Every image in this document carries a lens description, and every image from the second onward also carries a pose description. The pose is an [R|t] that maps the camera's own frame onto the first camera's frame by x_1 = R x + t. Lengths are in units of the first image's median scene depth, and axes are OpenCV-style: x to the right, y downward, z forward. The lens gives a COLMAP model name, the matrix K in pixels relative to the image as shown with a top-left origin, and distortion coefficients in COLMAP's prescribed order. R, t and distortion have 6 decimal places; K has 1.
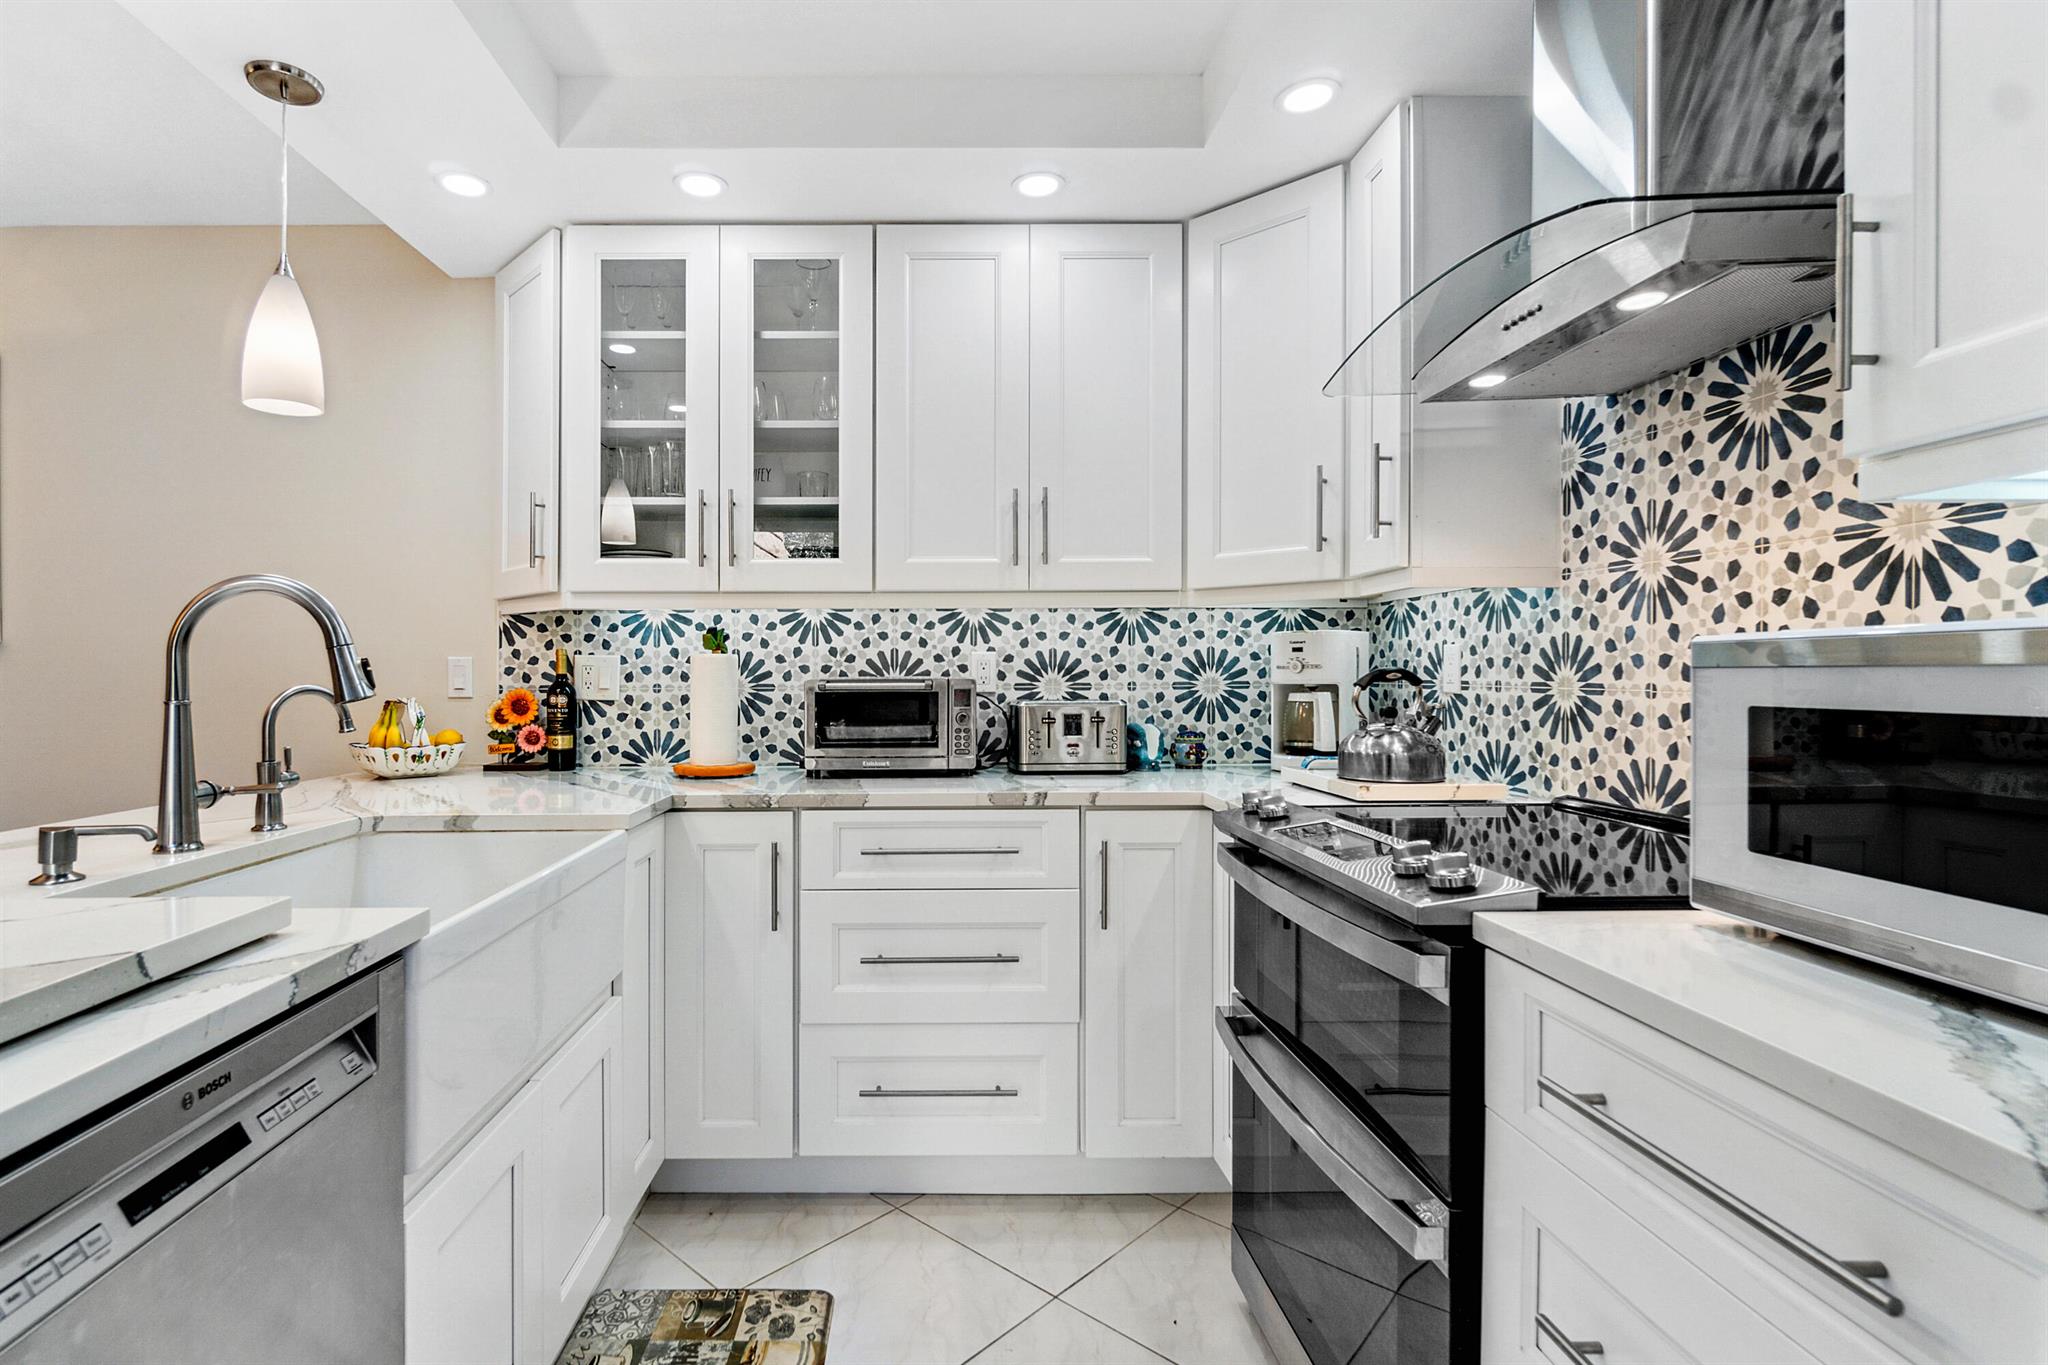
lens RADIAL K [[908.9, 0, 1024.0], [0, 908.9, 682.5], [0, 0, 1]] dist [-0.000964, 0.000183]
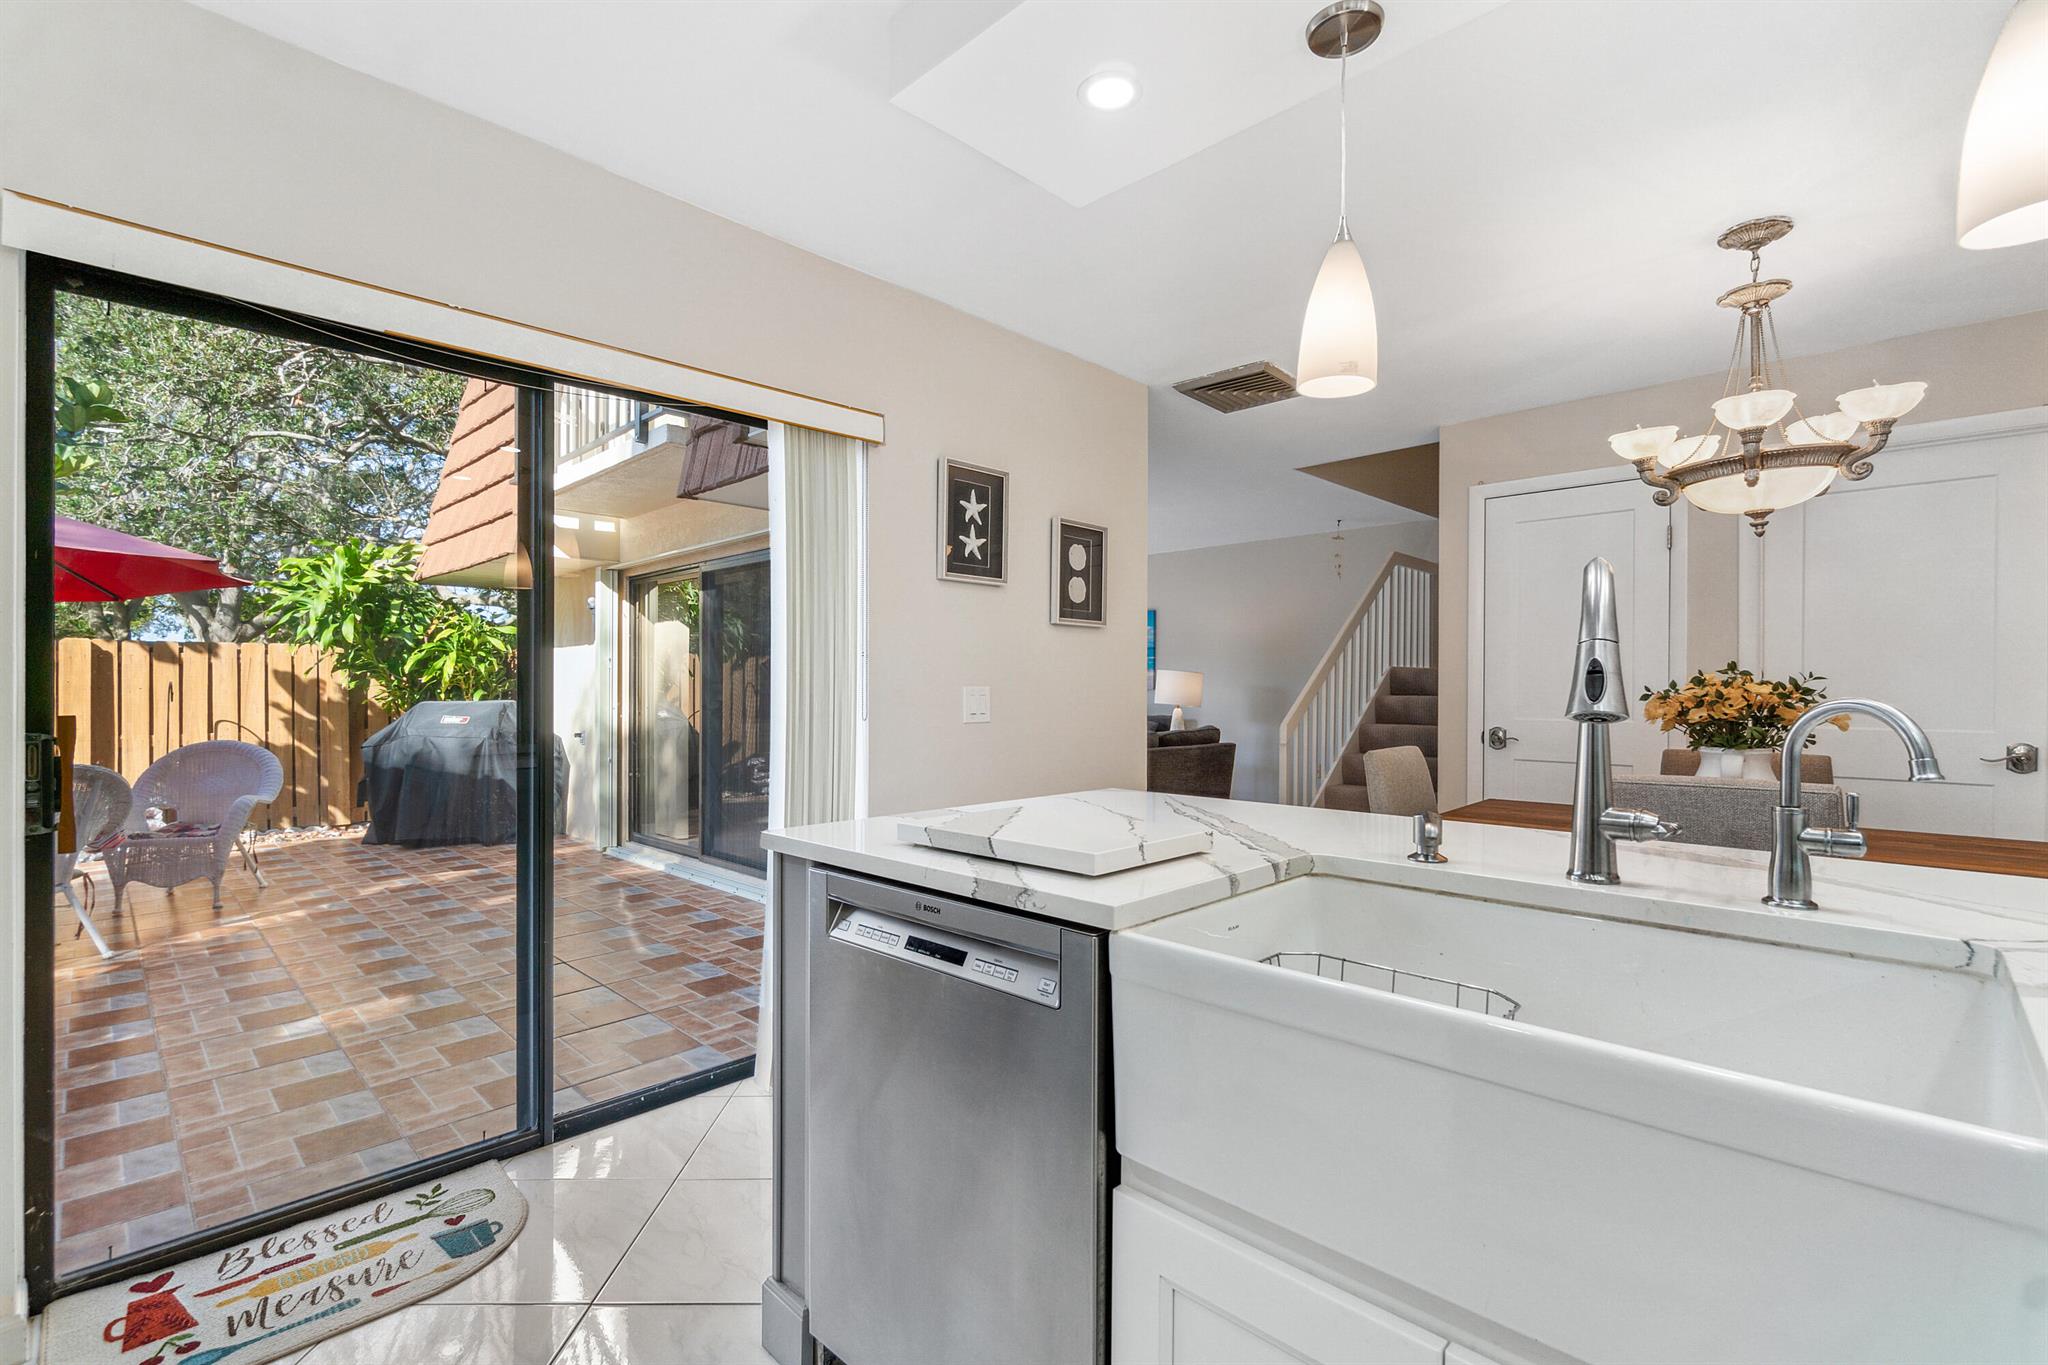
lens RADIAL K [[908.9, 0, 1024.0], [0, 908.9, 682.5], [0, 0, 1]] dist [-0.000964, 0.000183]
pose [[-0.771422, -0.000964, -0.636323, 0.097128], [0.001596, 0.999993, -0.003451, -0.002340], [0.636322, -0.003678, -0.771415, 2.022856]]
